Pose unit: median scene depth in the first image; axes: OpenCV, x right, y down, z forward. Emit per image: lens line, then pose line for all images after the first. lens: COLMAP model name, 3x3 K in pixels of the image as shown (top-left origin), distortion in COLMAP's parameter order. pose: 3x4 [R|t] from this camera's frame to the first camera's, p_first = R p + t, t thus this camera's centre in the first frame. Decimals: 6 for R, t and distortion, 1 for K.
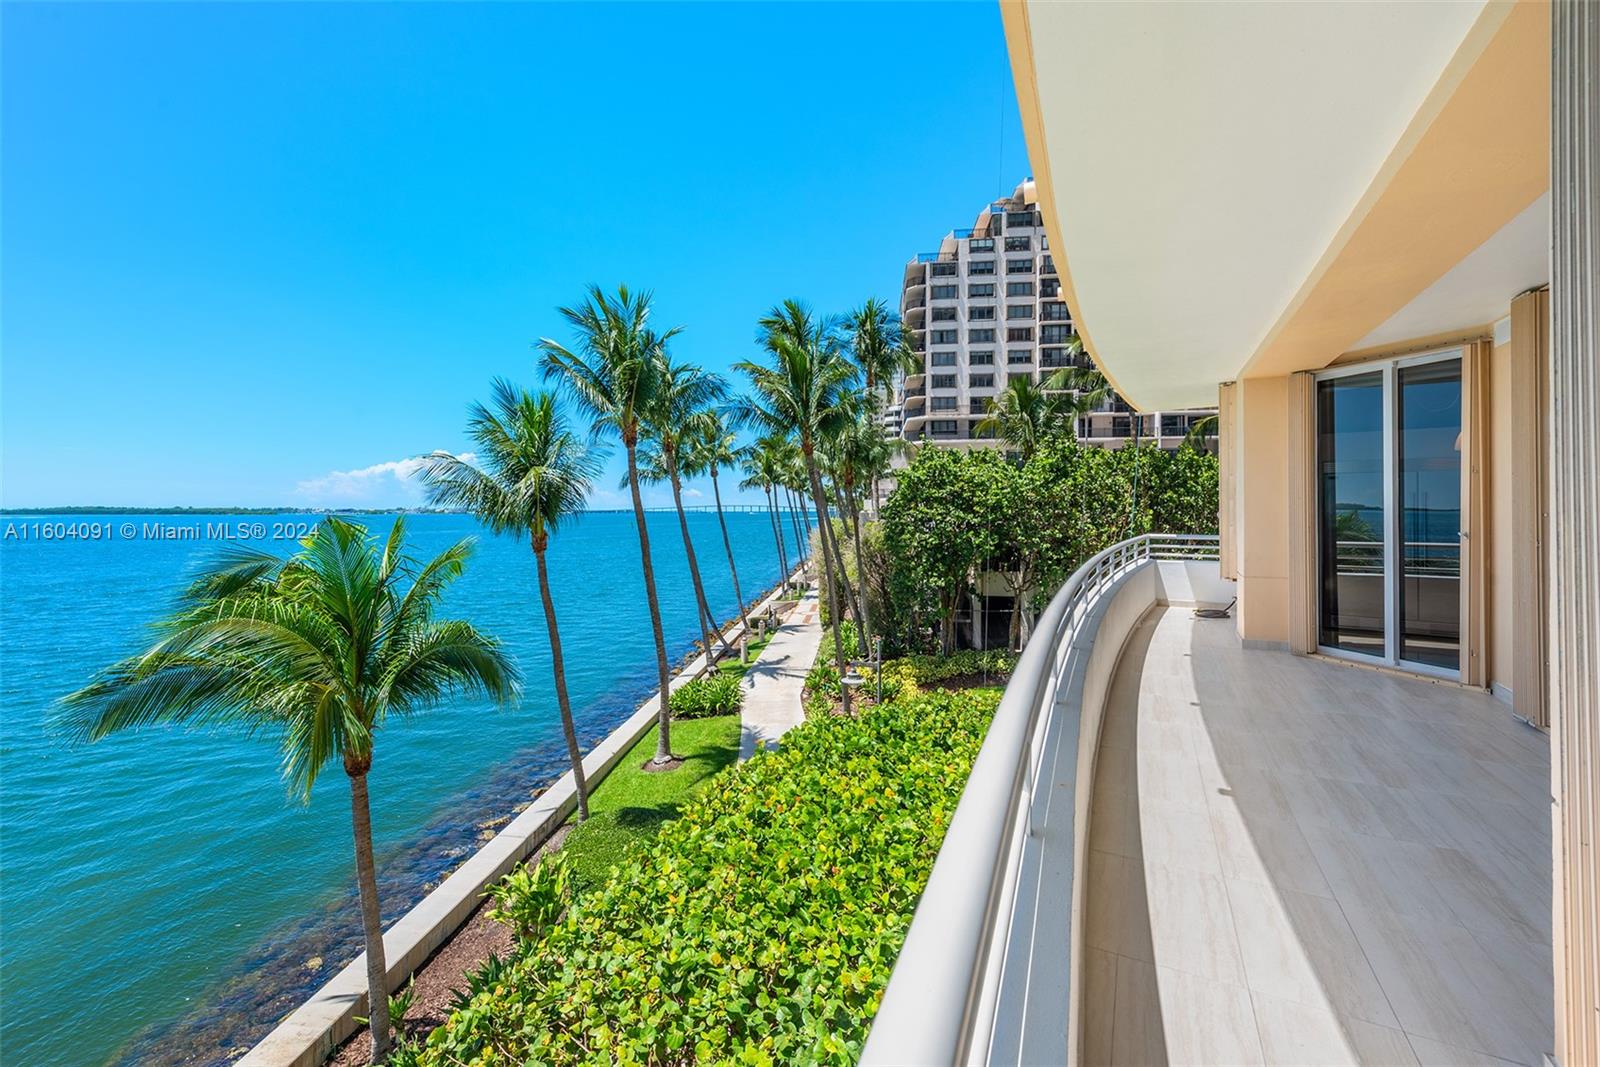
lens RADIAL K [[660.8, 0, 804.1], [0, 660.8, 505.4], [0, 0, 1]] dist [0.020510, -0.005661]
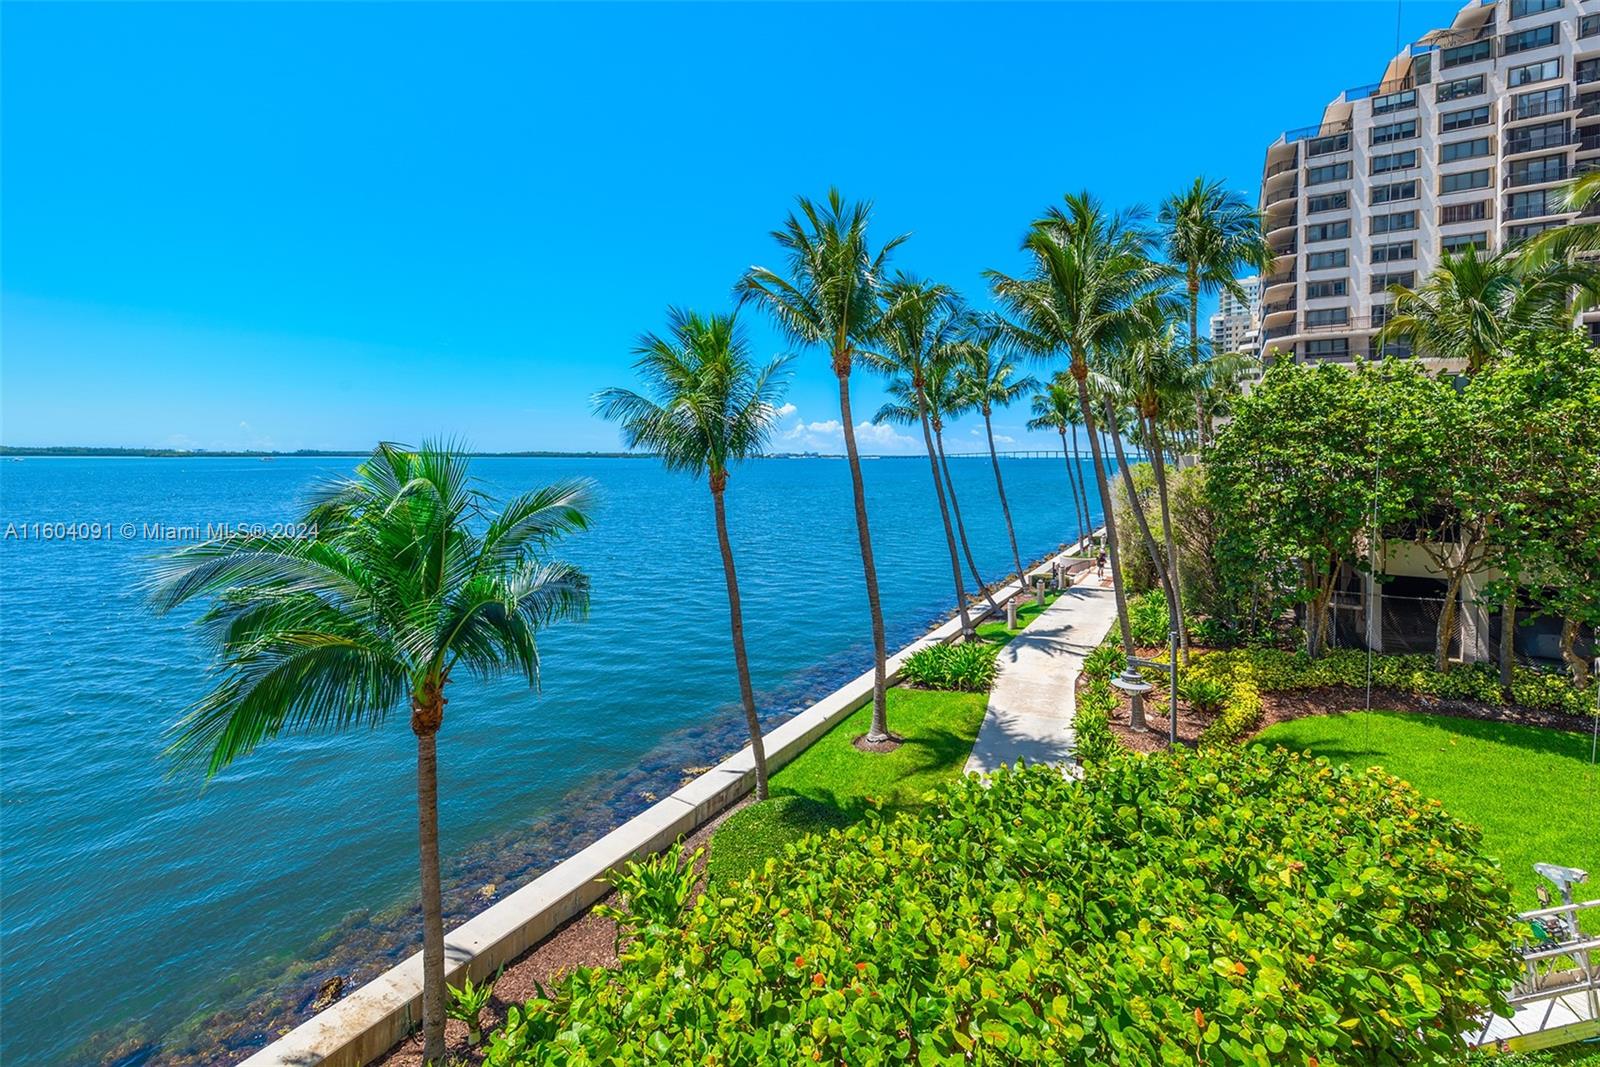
lens RADIAL K [[639.8, 0, 781.6], [0, 639.8, 458.1], [0, 0, 1]] dist [0.017974, -0.005470]
pose [[0.879652, 0.001923, -0.475613, 0.044111], [0.002978, 0.999950, 0.009551, 0.007070], [0.475608, -0.009818, 0.879603, 0.125711]]
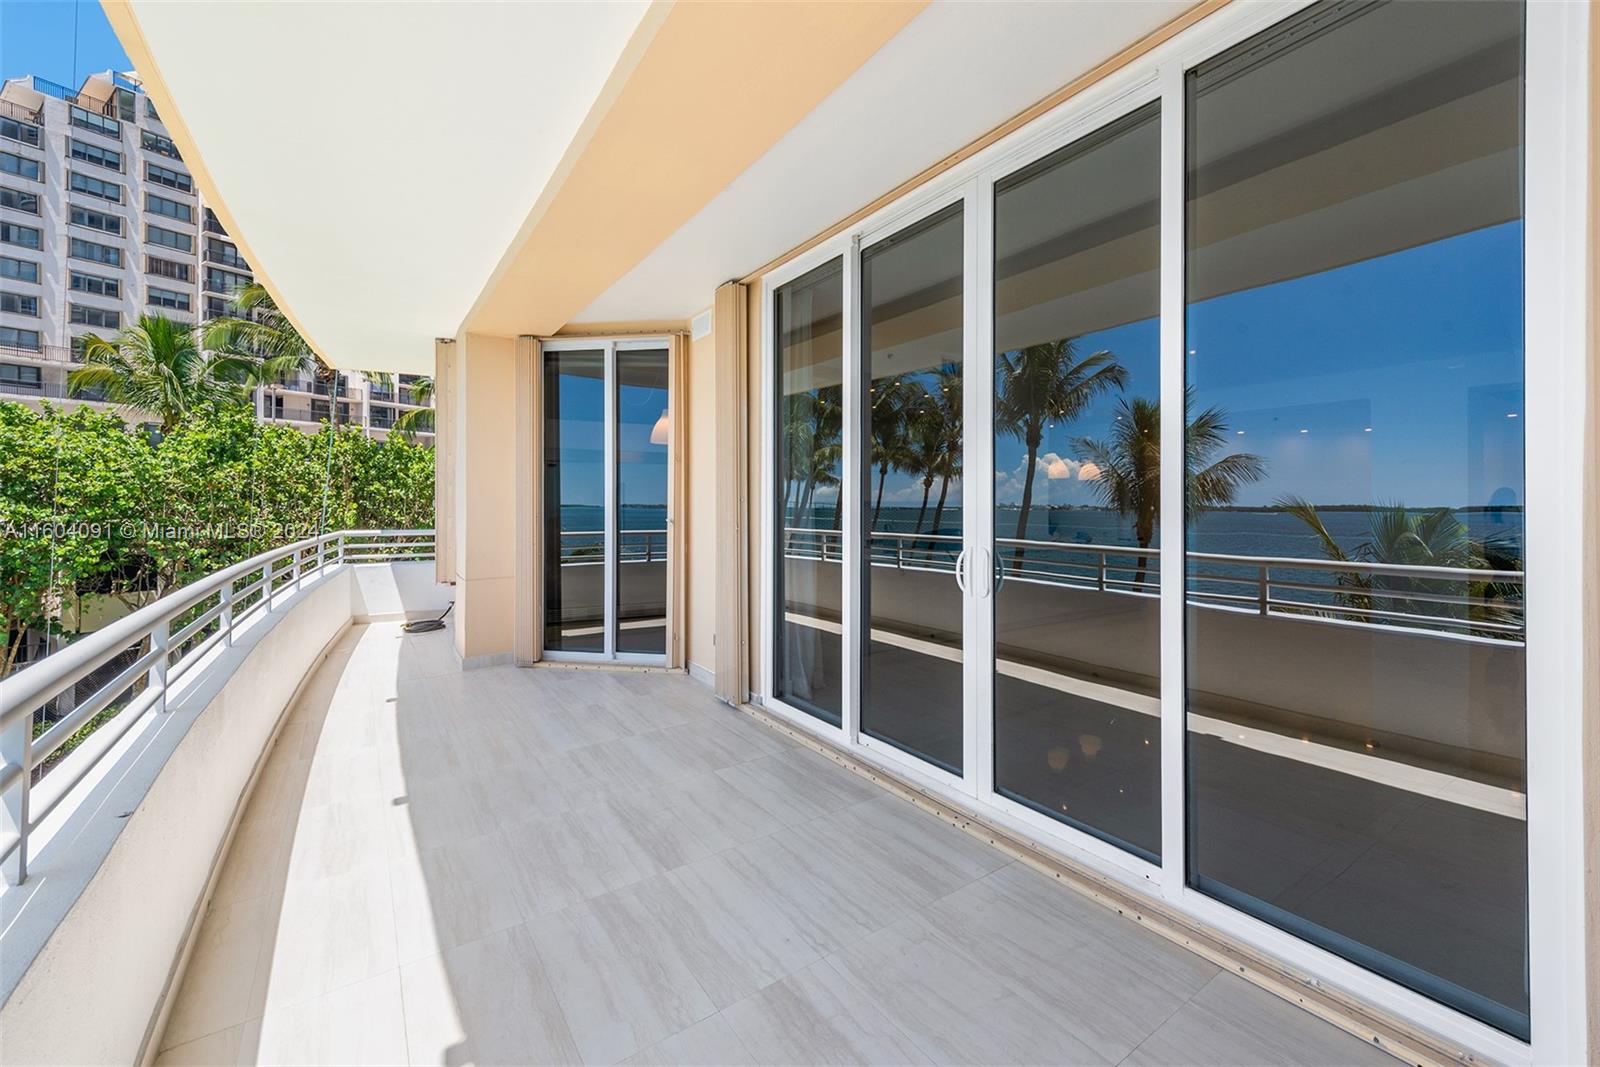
lens RADIAL K [[660.8, 0, 804.1], [0, 660.8, 505.4], [0, 0, 1]] dist [0.020510, -0.005661]
pose [[0.478853, 0.002557, 0.877891, 0.035523], [-0.008560, 0.999962, 0.001757, 0.002889], [-0.877853, -0.008356, 0.478857, 0.060082]]
